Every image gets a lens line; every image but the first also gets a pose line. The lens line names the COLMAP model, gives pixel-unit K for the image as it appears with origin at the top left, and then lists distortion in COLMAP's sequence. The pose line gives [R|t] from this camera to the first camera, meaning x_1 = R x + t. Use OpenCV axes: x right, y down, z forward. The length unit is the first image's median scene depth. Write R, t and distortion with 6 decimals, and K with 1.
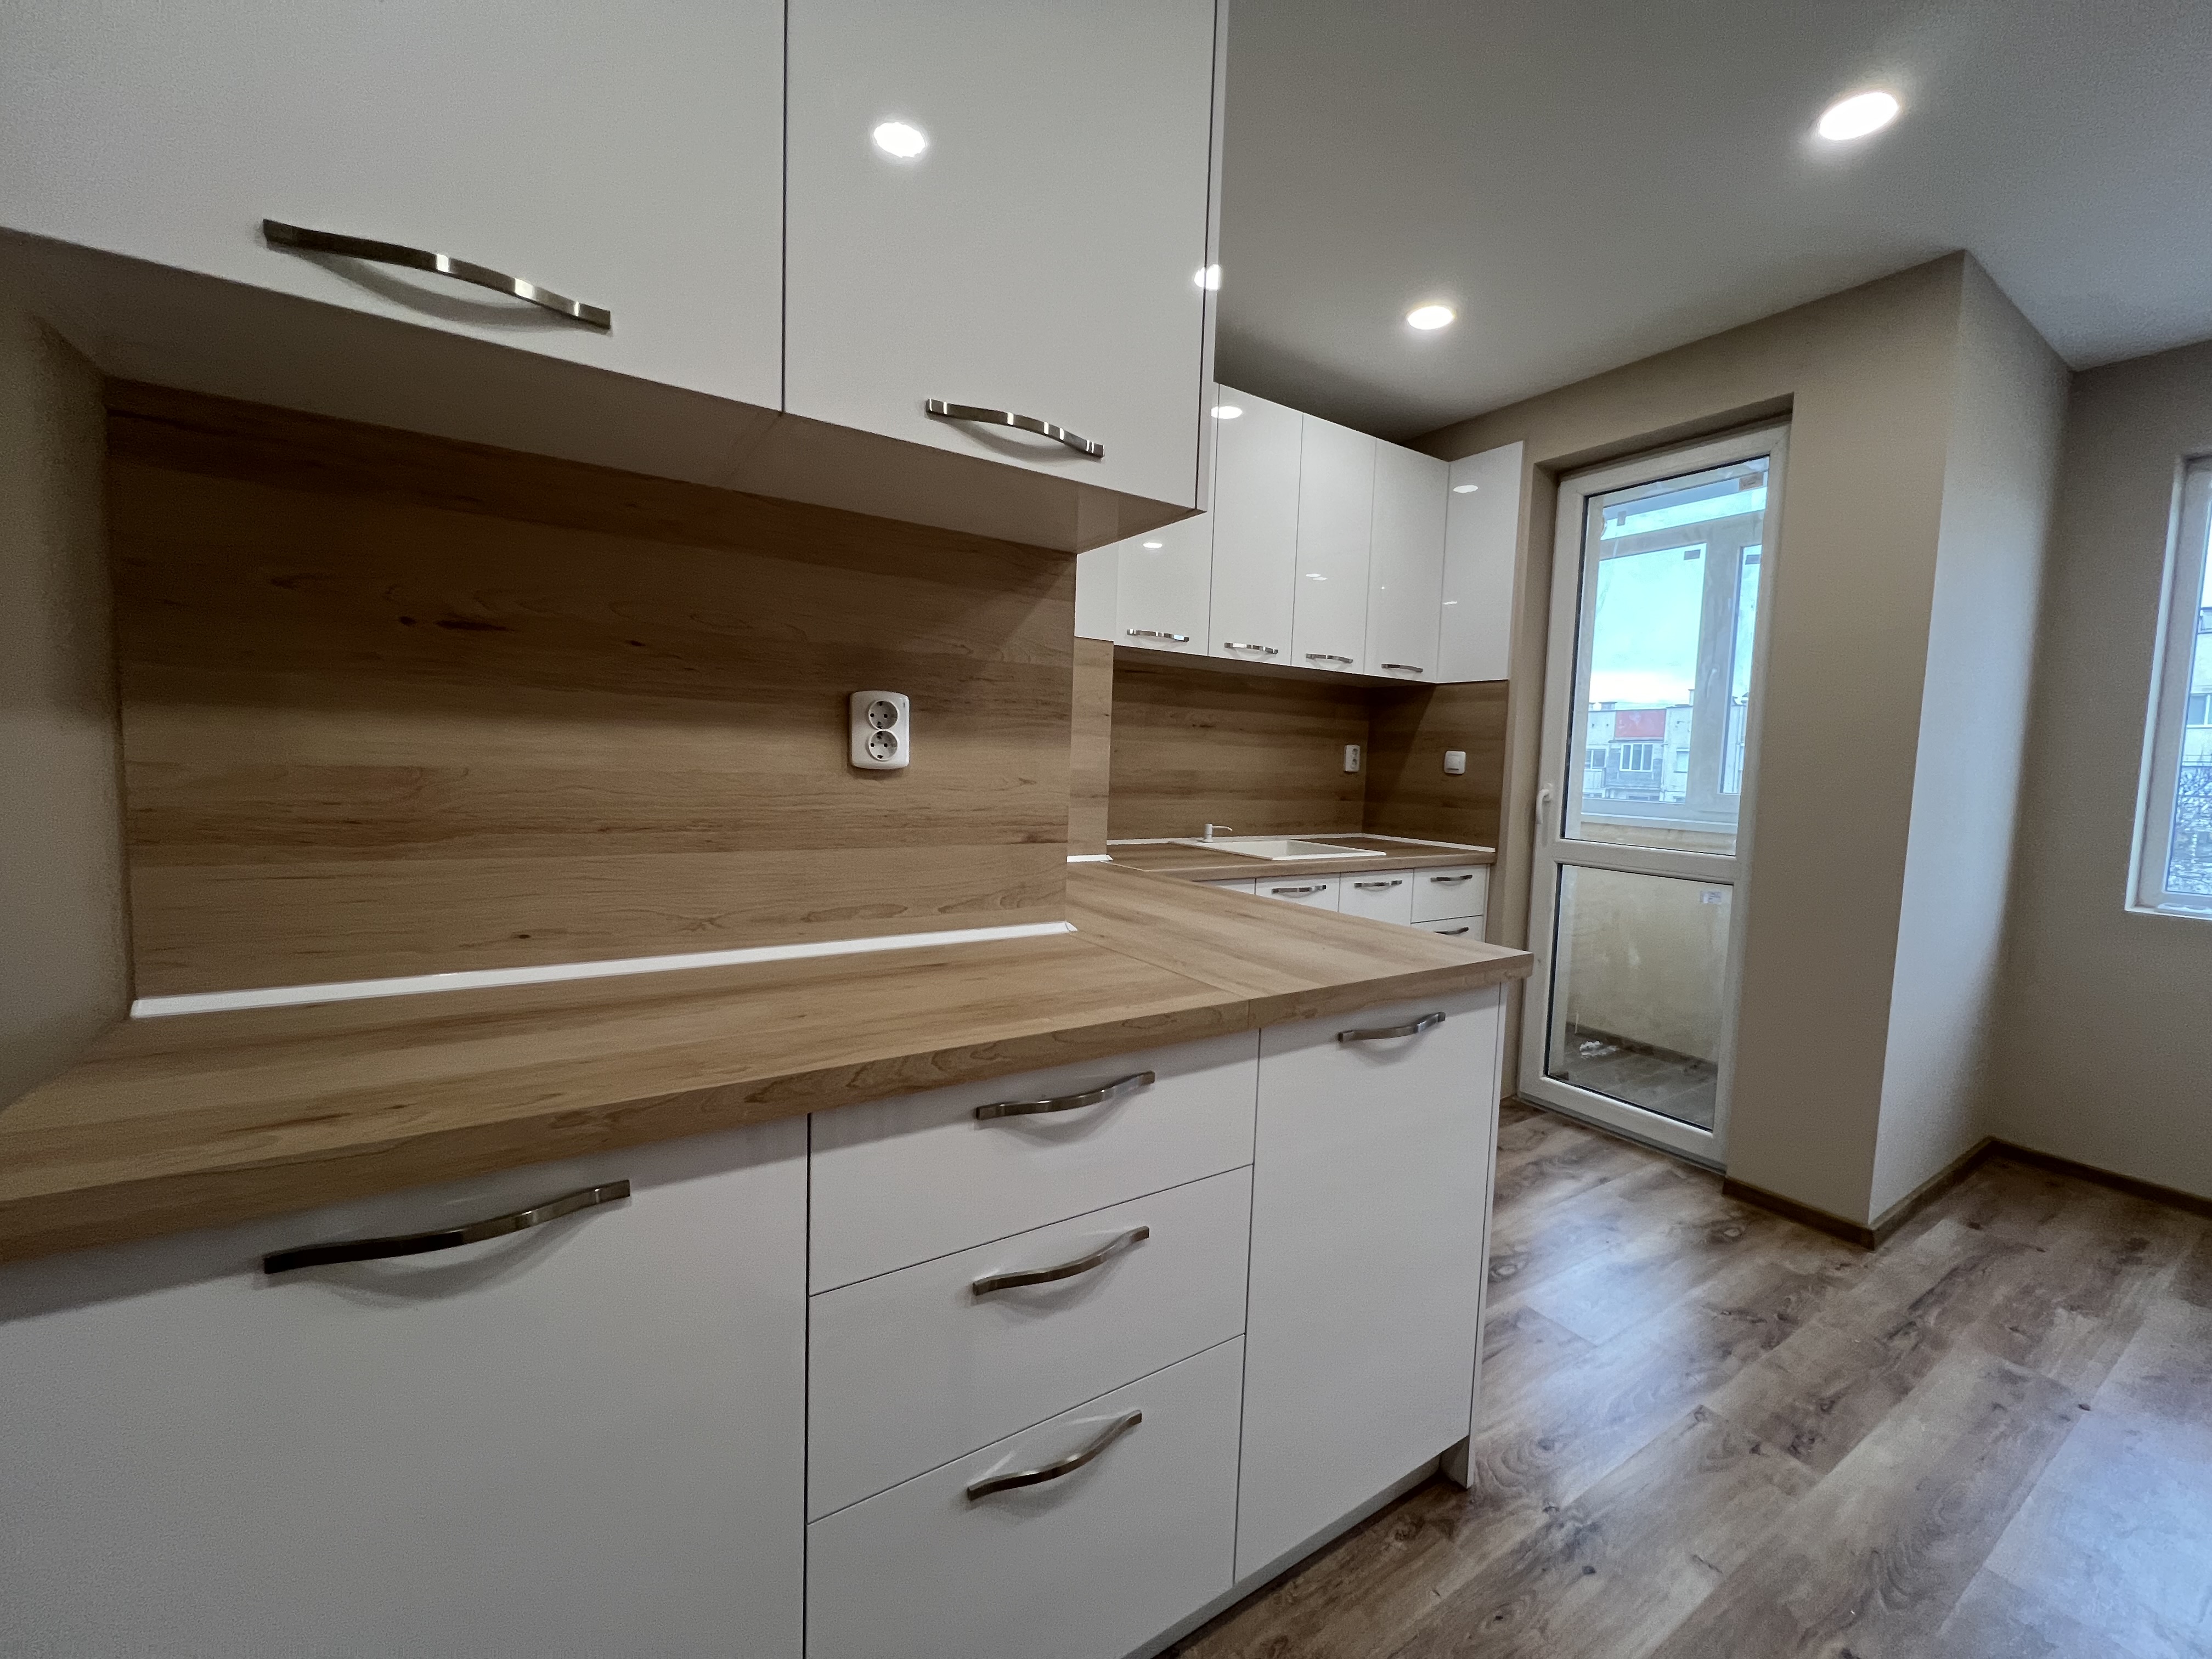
lens RADIAL K [[882.8, 0, 1099.2], [0, 882.8, 826.4], [0, 0, 1]] dist [-0.002700, -0.000042]
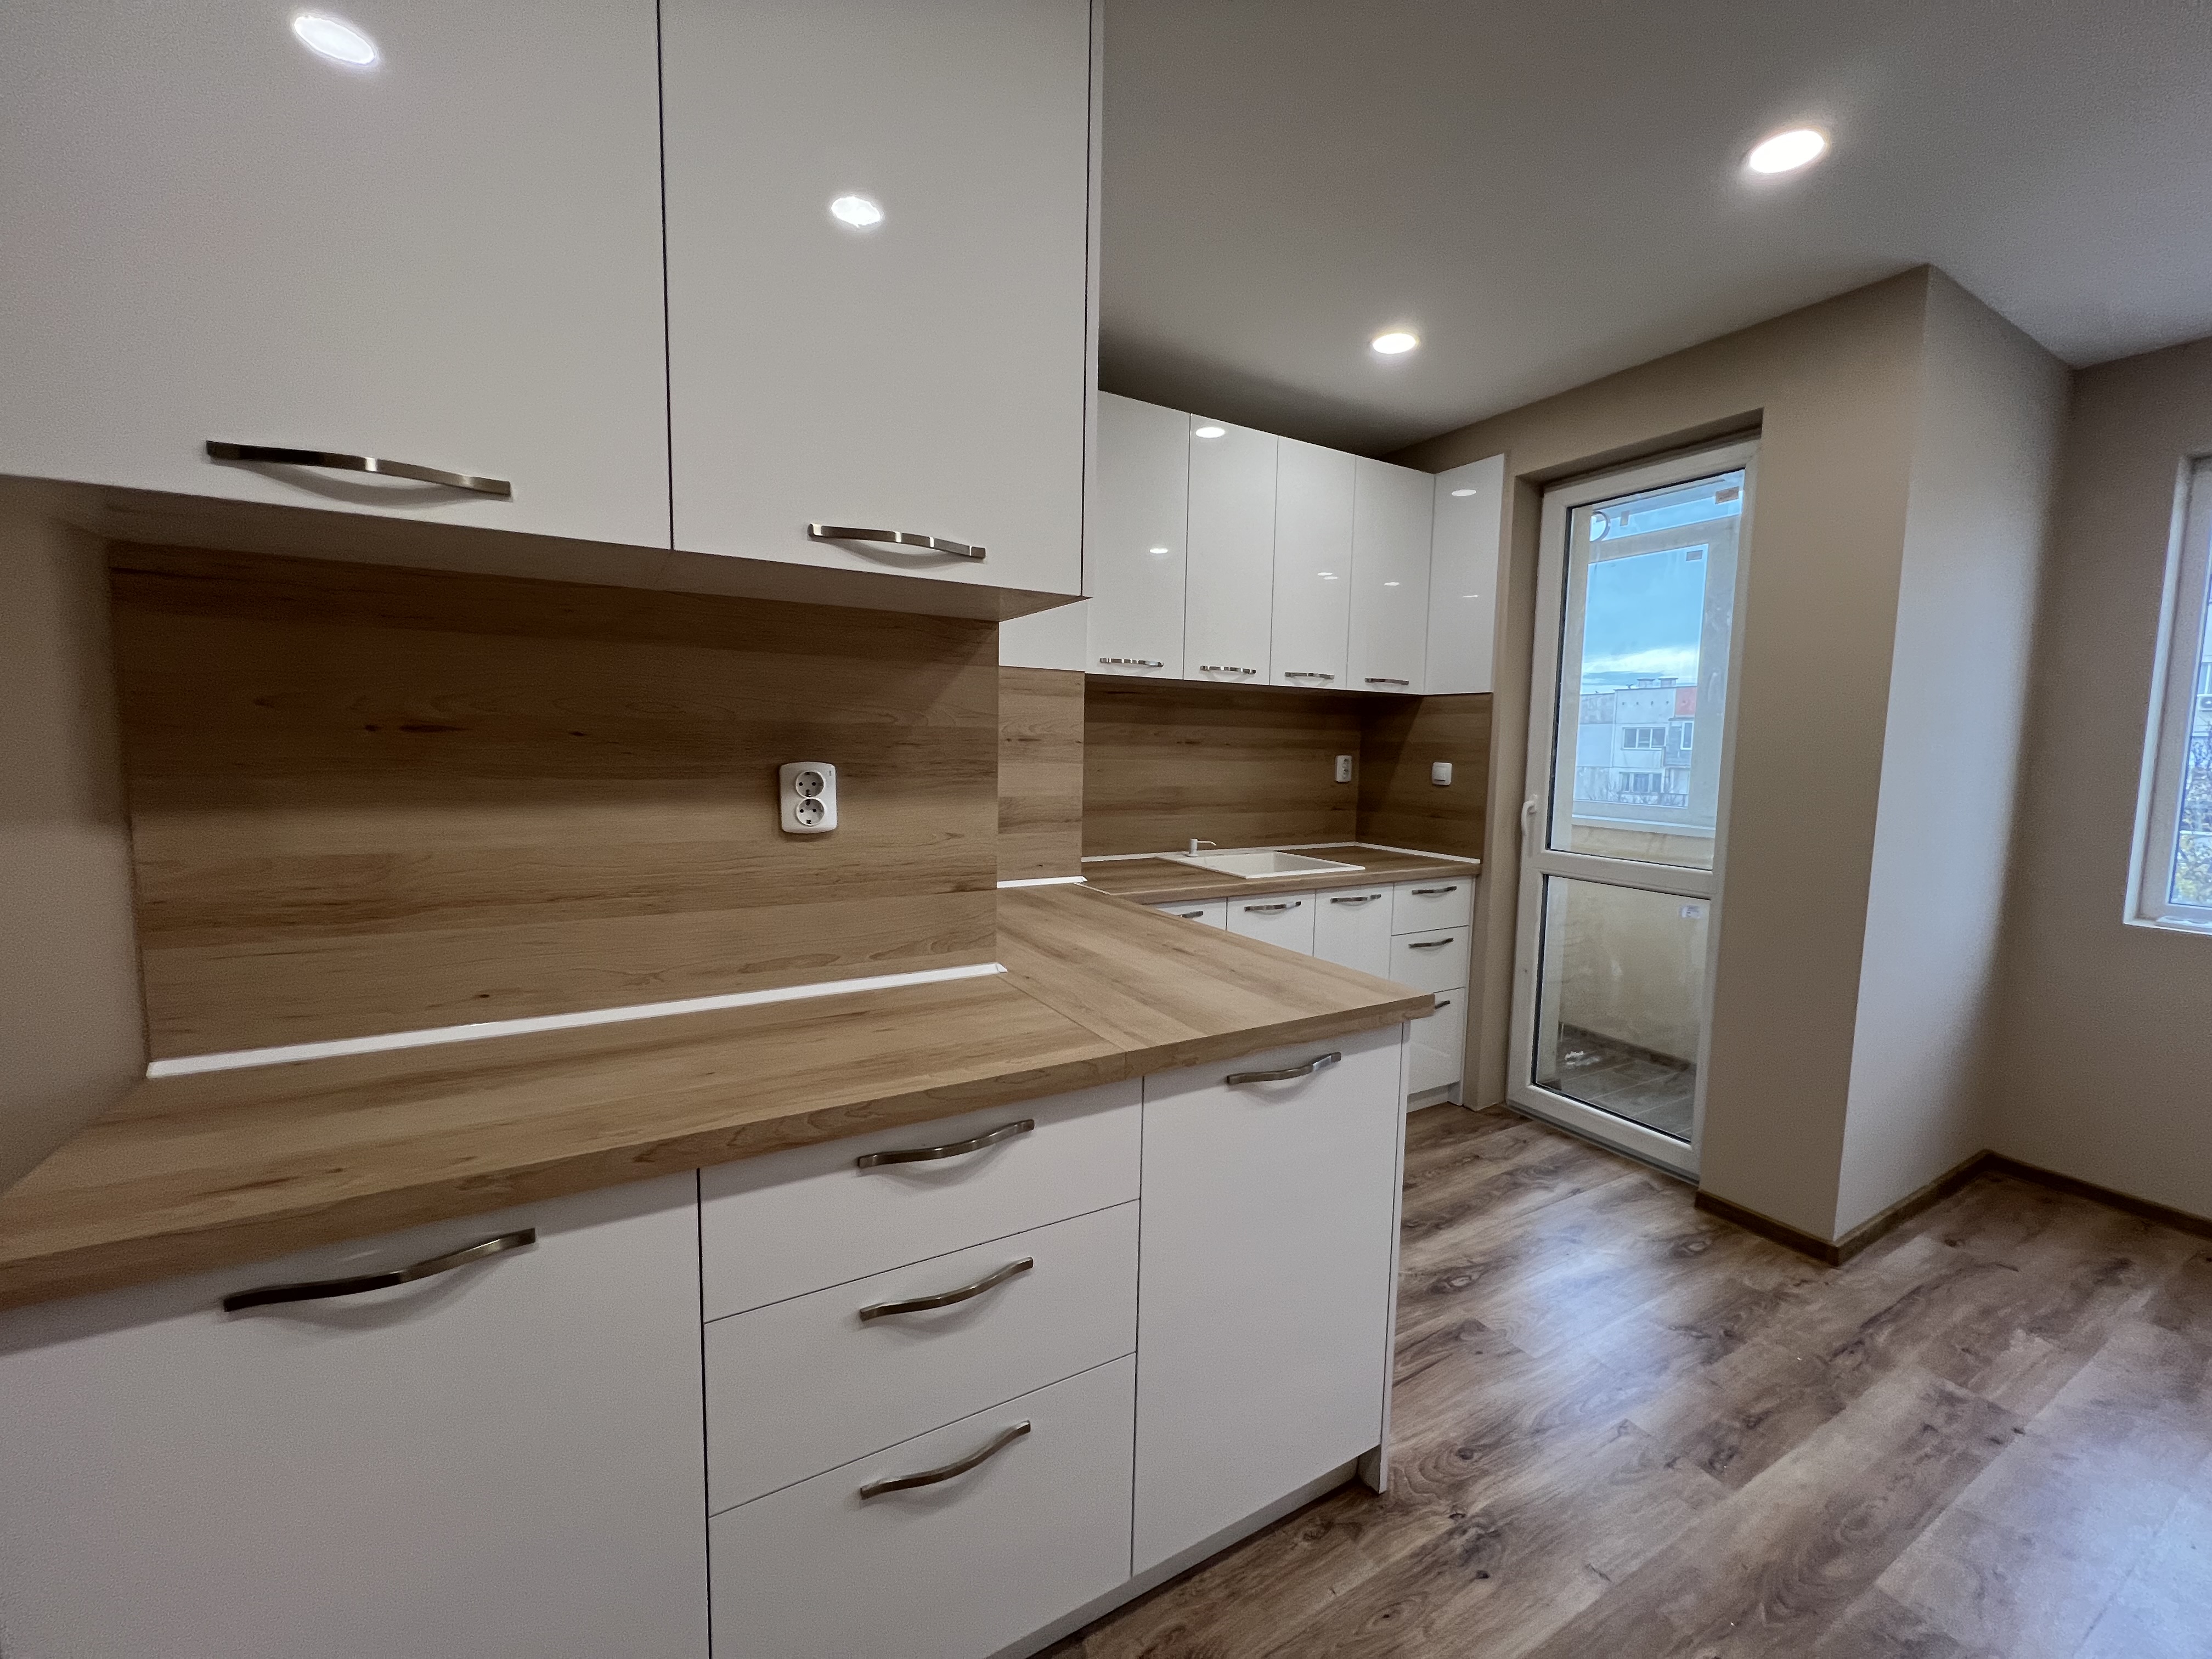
lens RADIAL K [[882.8, 0, 1099.2], [0, 882.8, 826.4], [0, 0, 1]] dist [-0.002700, -0.000042]
pose [[0.998546, -0.010033, -0.052958, 0.145280], [0.010928, 0.999802, 0.016639, -0.074643], [0.052781, -0.017193, 0.998458, -0.064837]]
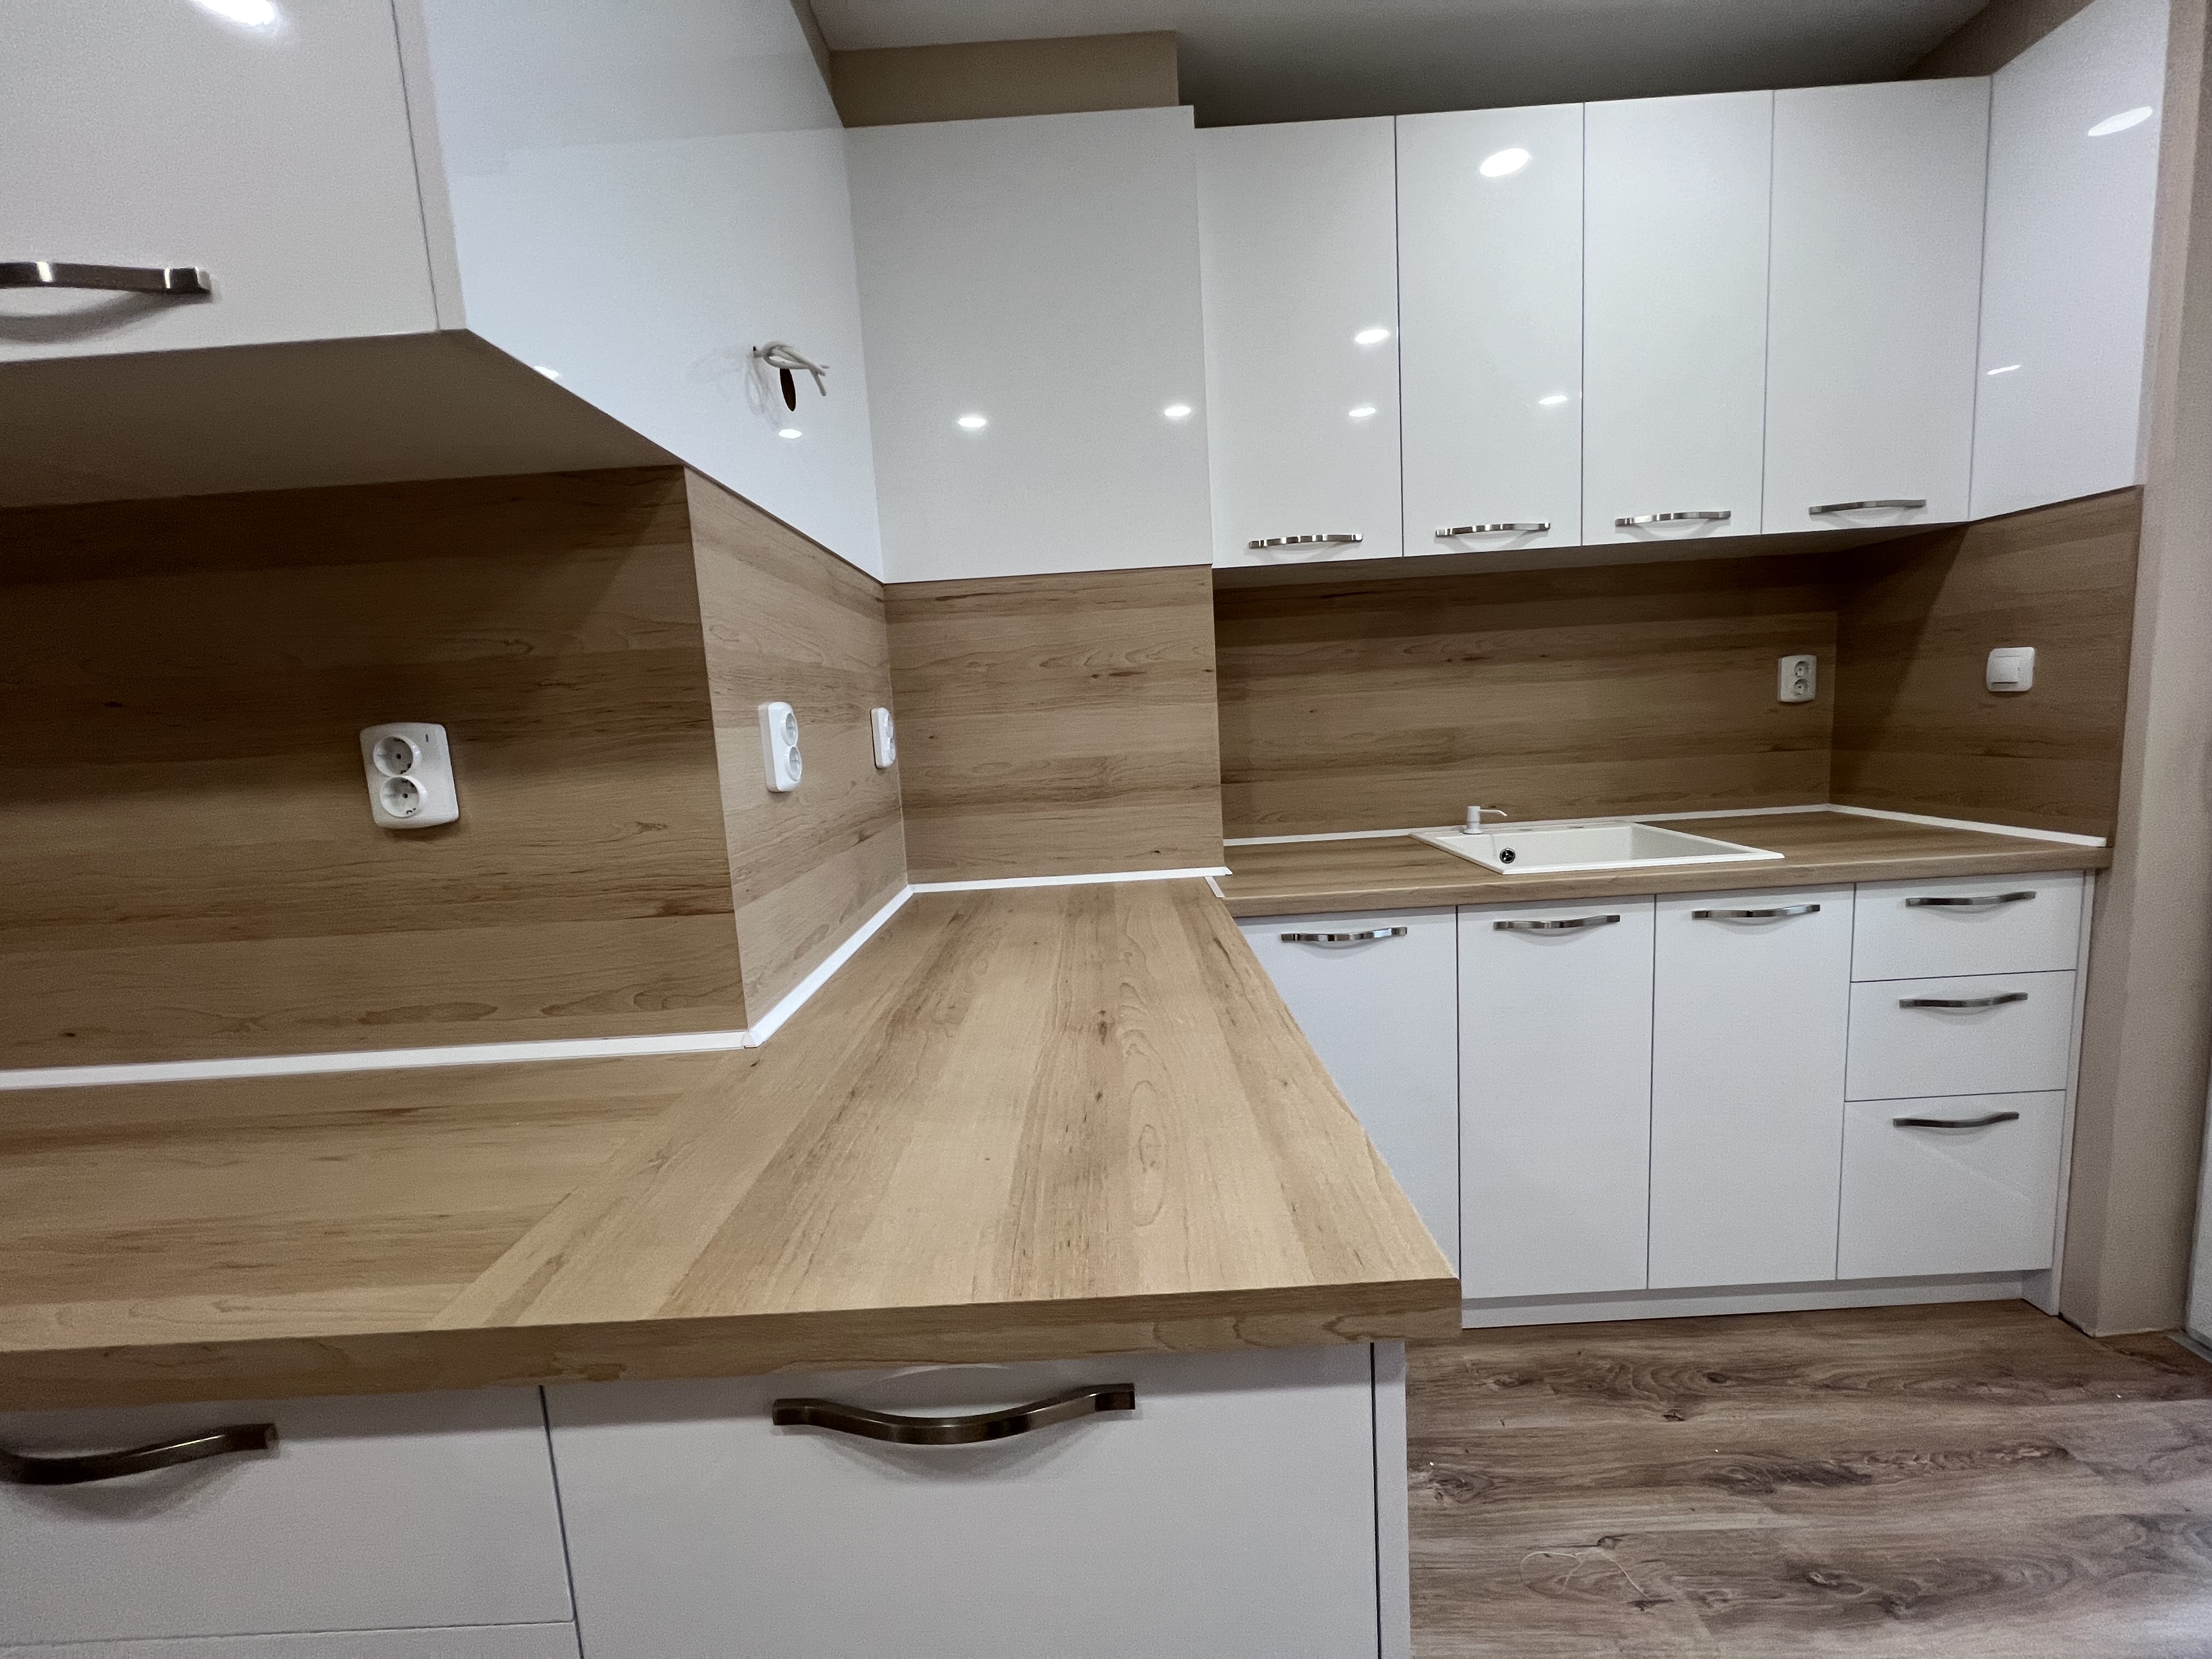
lens RADIAL K [[882.8, 0, 1099.2], [0, 882.8, 826.4], [0, 0, 1]] dist [-0.002700, -0.000042]
pose [[0.829961, -0.013797, -0.557651, 0.551383], [0.045374, 0.998051, 0.042838, -0.061115], [0.555974, -0.060857, 0.828969, 0.604410]]
